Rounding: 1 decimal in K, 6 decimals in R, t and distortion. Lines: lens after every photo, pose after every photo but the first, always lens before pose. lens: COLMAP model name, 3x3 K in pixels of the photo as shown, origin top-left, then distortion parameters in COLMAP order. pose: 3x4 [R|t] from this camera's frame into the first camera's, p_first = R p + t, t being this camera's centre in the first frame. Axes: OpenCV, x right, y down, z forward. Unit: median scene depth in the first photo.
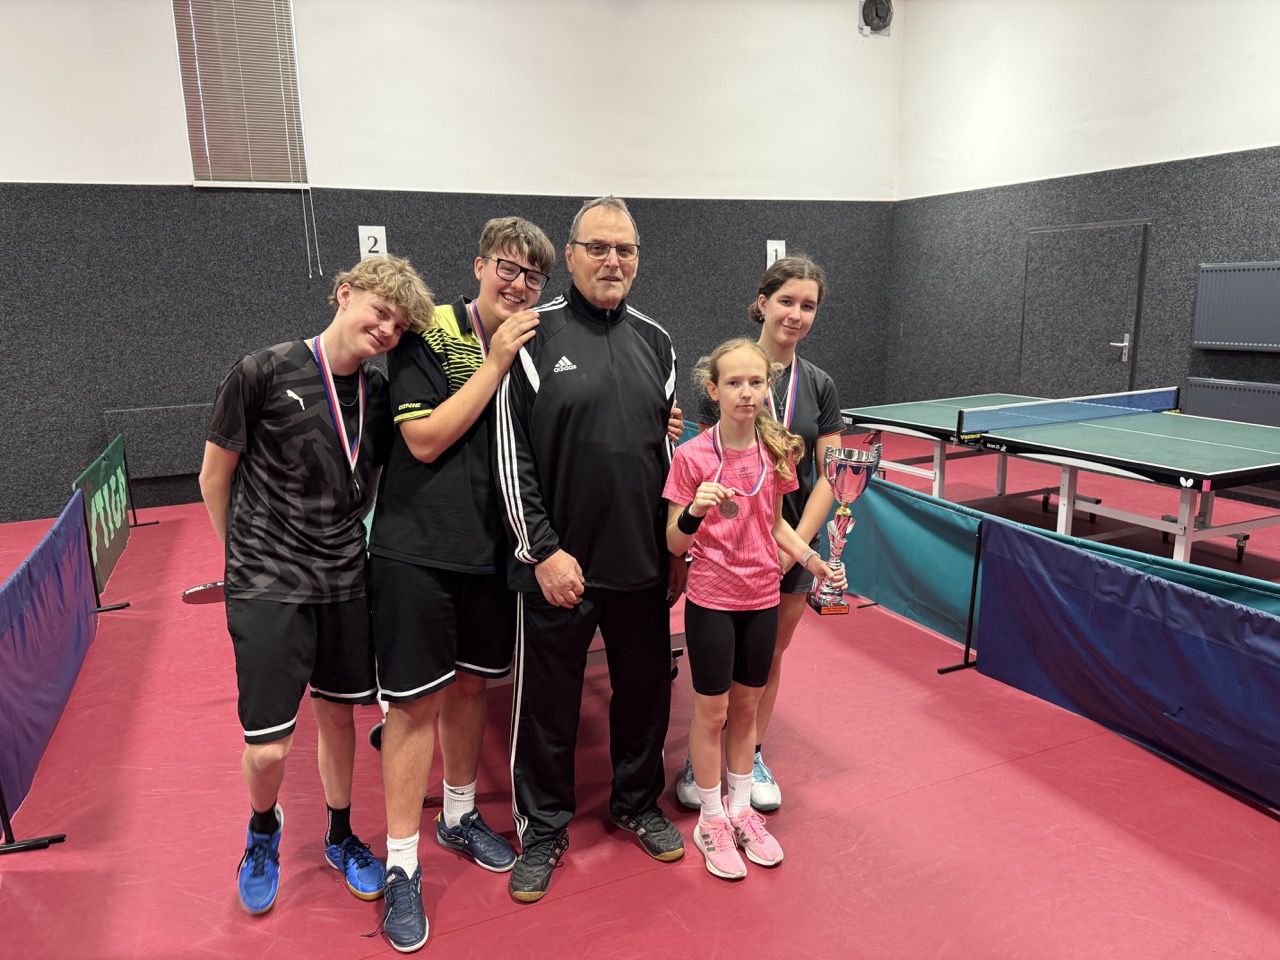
lens RADIAL K [[902.6, 0, 642.3], [0, 902.6, 484.3], [0, 0, 1]] dist [0.038139, -0.050644]
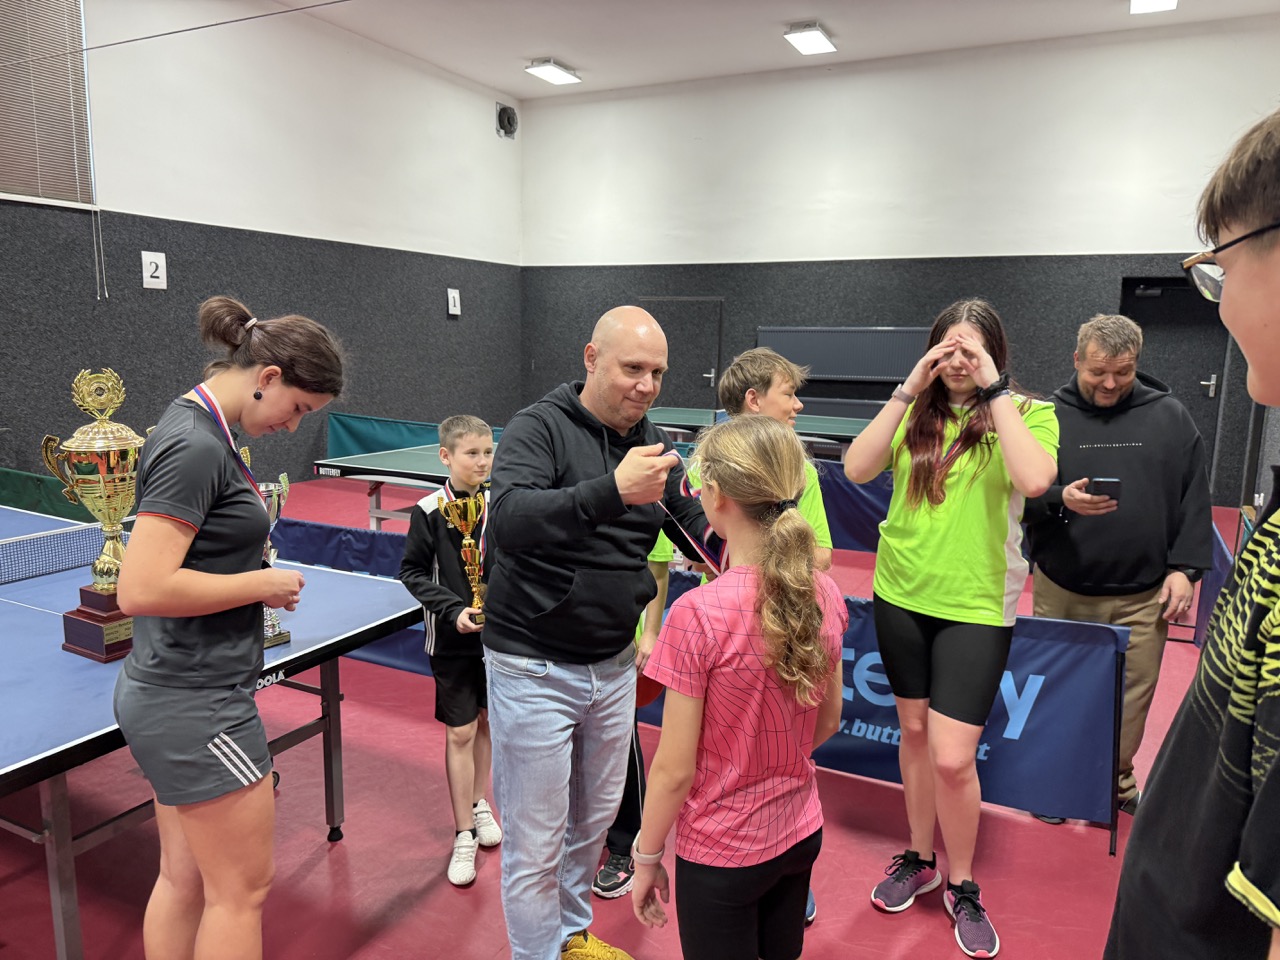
lens RADIAL K [[901.7, 0, 630.6], [0, 901.7, 470.5], [0, 0, 1]] dist [0.142477, -0.173889]
pose [[0.784694, -0.057360, 0.617224, -0.553379], [0.091917, 0.995469, -0.024346, 0.034314], [-0.613030, 0.075838, 0.786411, -0.128618]]
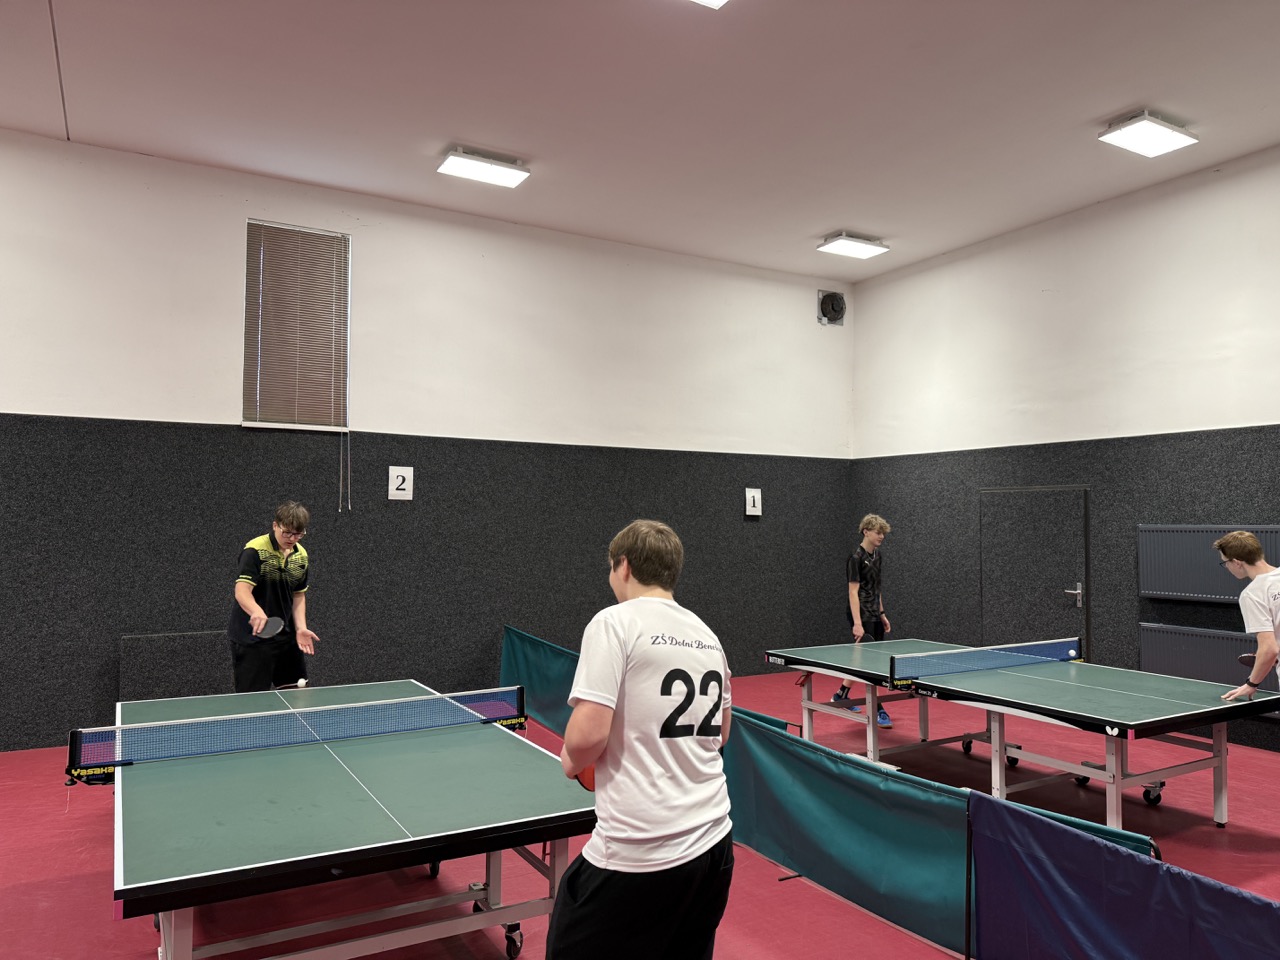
lens RADIAL K [[891.2, 0, 642.1], [0, 891.2, 483.7], [0, 0, 1]] dist [0.127117, -0.197692]
pose [[0.994727, 0.033439, 0.096952, -0.119751], [-0.007926, 0.967588, -0.252409, 0.004492], [-0.102250, 0.250309, 0.962751, -0.060778]]
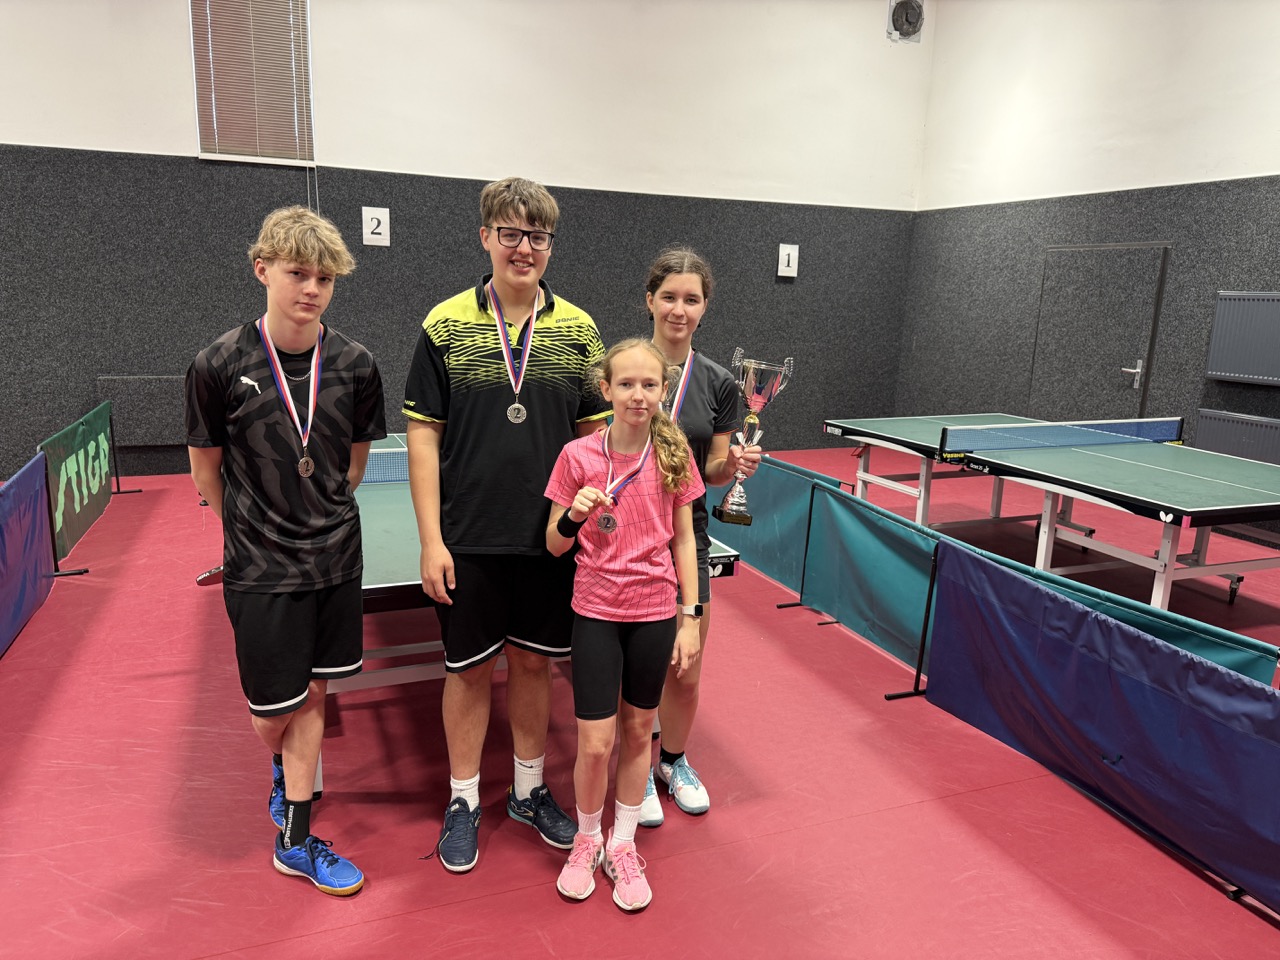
lens RADIAL K [[902.7, 0, 637.6], [0, 902.7, 481.2], [0, 0, 1]] dist [0.039827, -0.051729]
pose [[0.997303, 0.063343, -0.037061, 0.045804], [-0.063449, 0.997984, -0.001684, -0.001692], [0.036880, 0.004031, 0.999312, 0.017184]]
